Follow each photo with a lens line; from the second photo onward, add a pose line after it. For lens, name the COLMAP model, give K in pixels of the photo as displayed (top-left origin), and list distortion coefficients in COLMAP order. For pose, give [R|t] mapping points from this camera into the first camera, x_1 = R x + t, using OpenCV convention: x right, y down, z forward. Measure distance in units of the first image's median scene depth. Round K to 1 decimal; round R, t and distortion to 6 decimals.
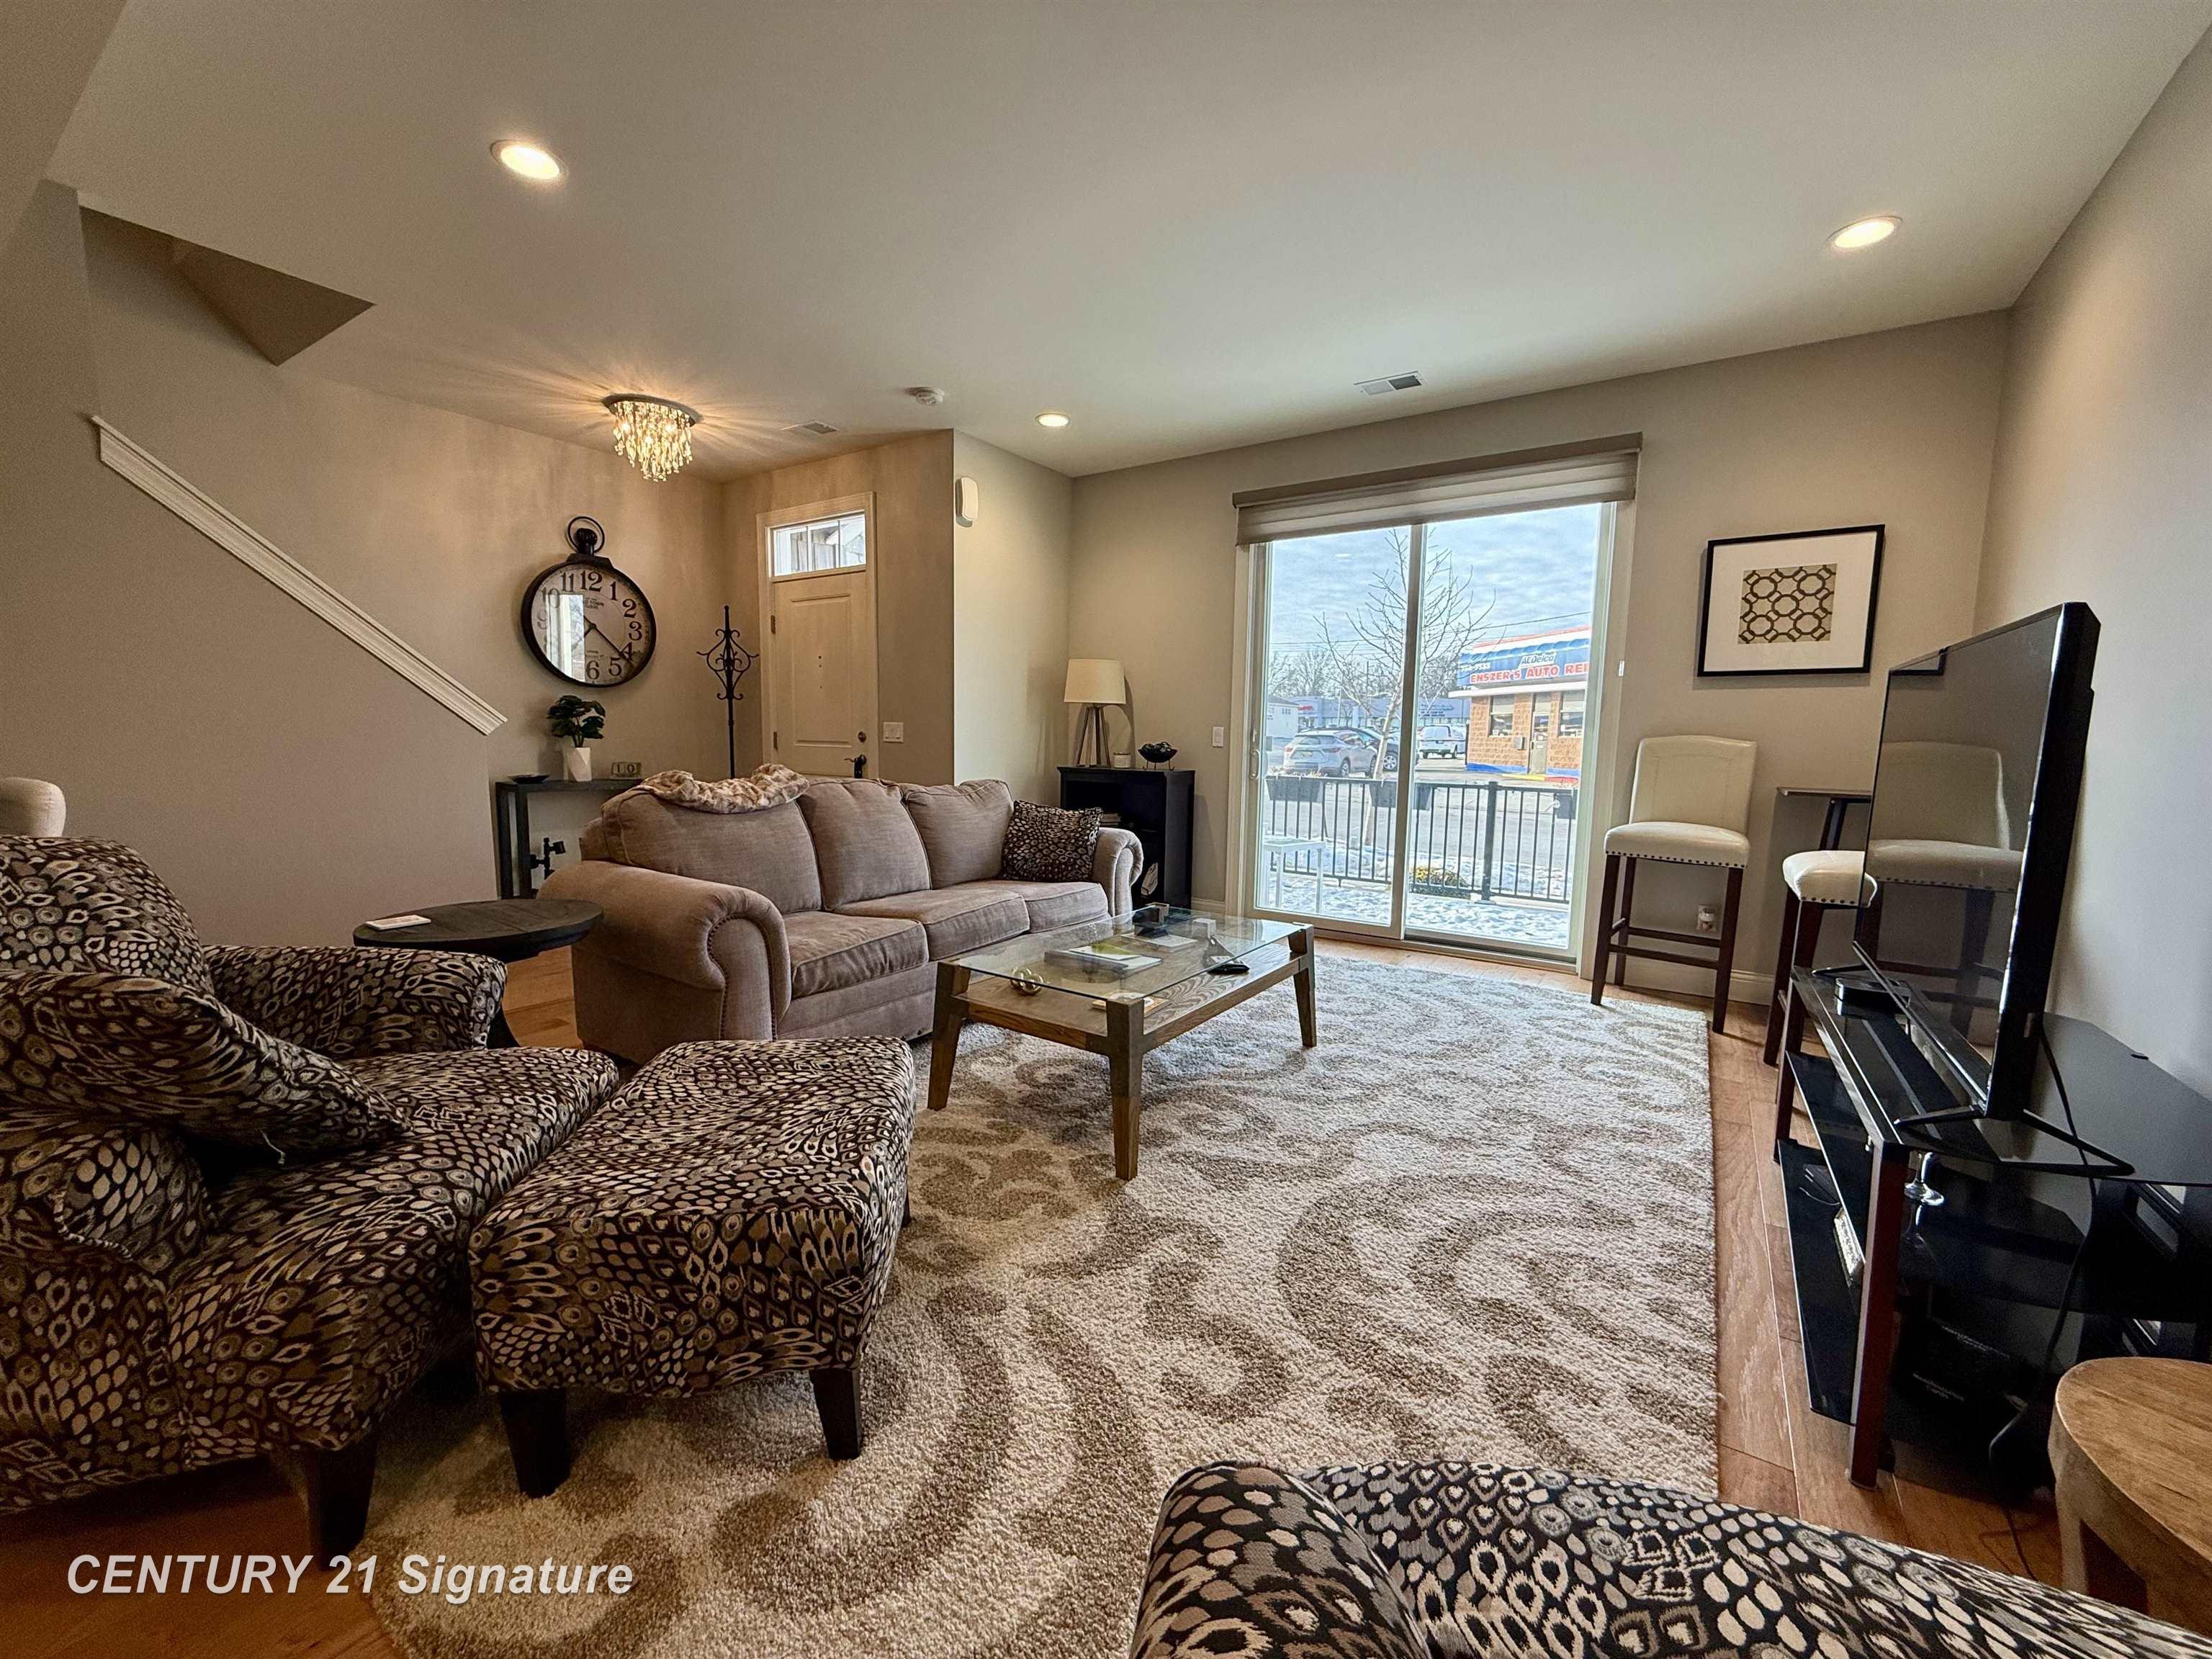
lens RADIAL K [[887.4, 0, 1106.2], [0, 887.4, 819.3], [0, 0, 1]] dist [0.000293, -0.001029]
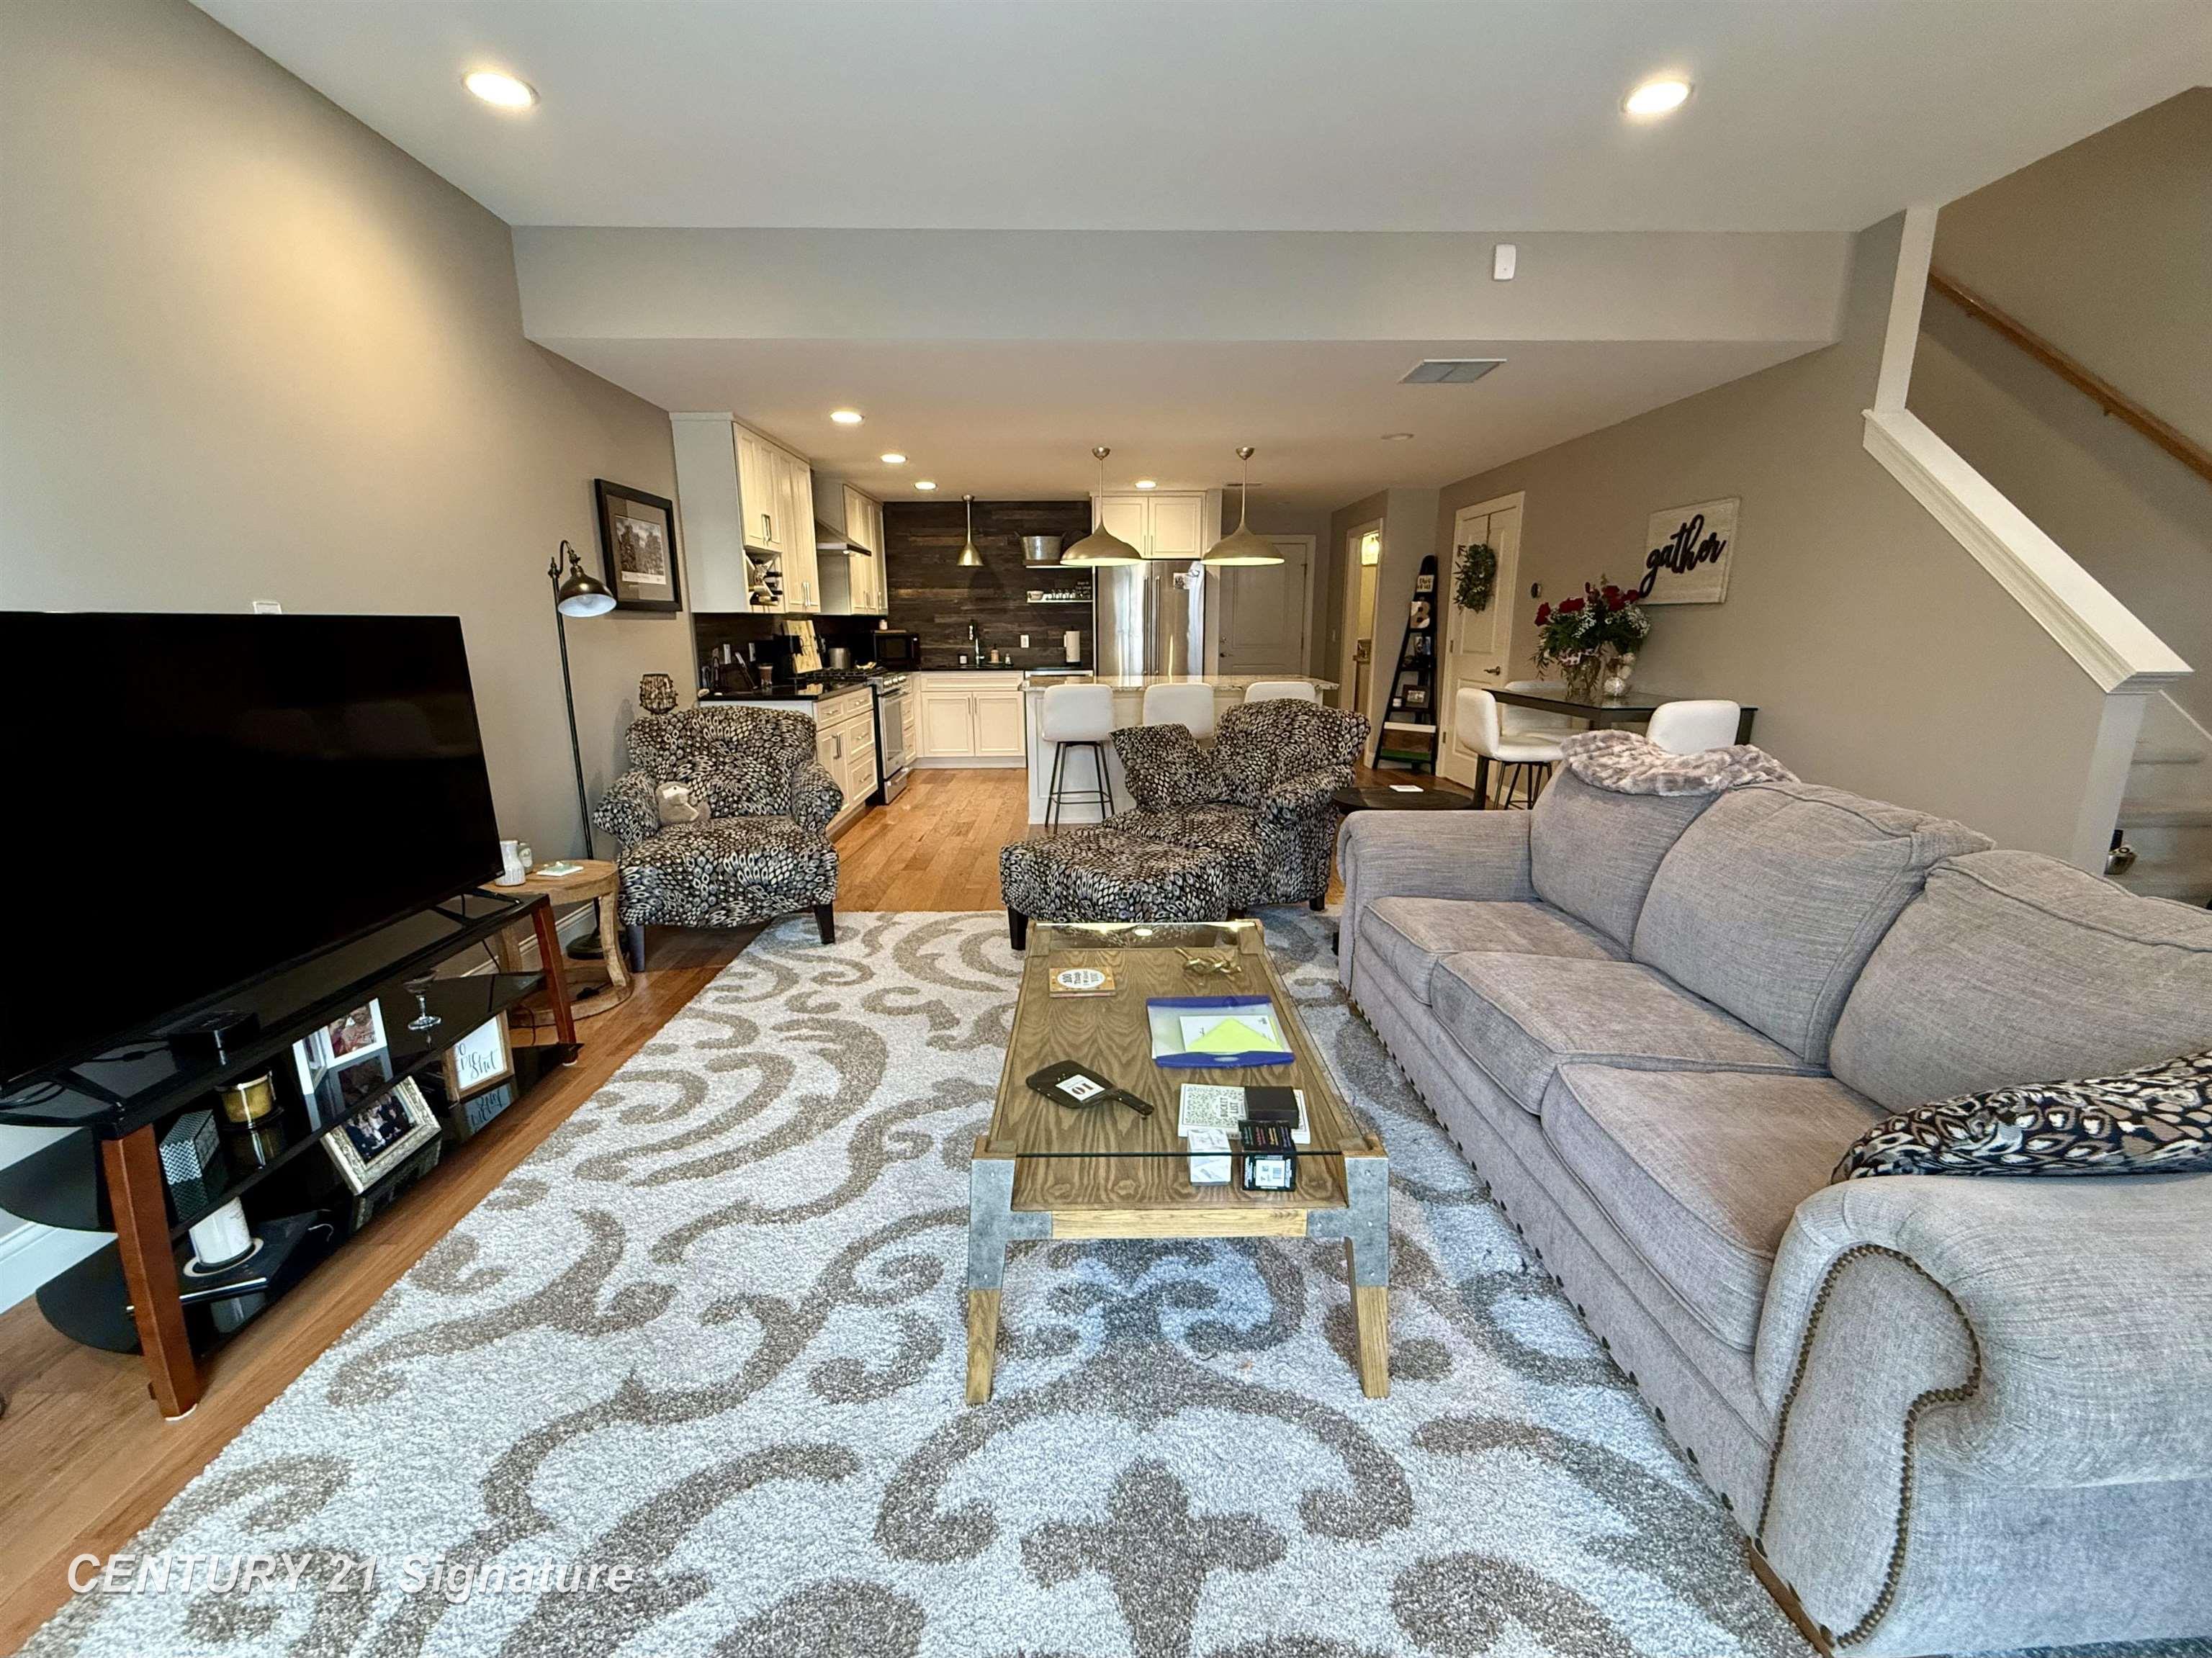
lens RADIAL K [[887.4, 0, 1116.8], [0, 887.4, 827.5], [0, 0, 1]] dist [0.000293, -0.001029]
pose [[-0.806396, 0.108929, -0.581257, 0.686772], [-0.085858, 0.950911, 0.297315, -0.312063], [0.585110, 0.289659, -0.757459, 2.187674]]
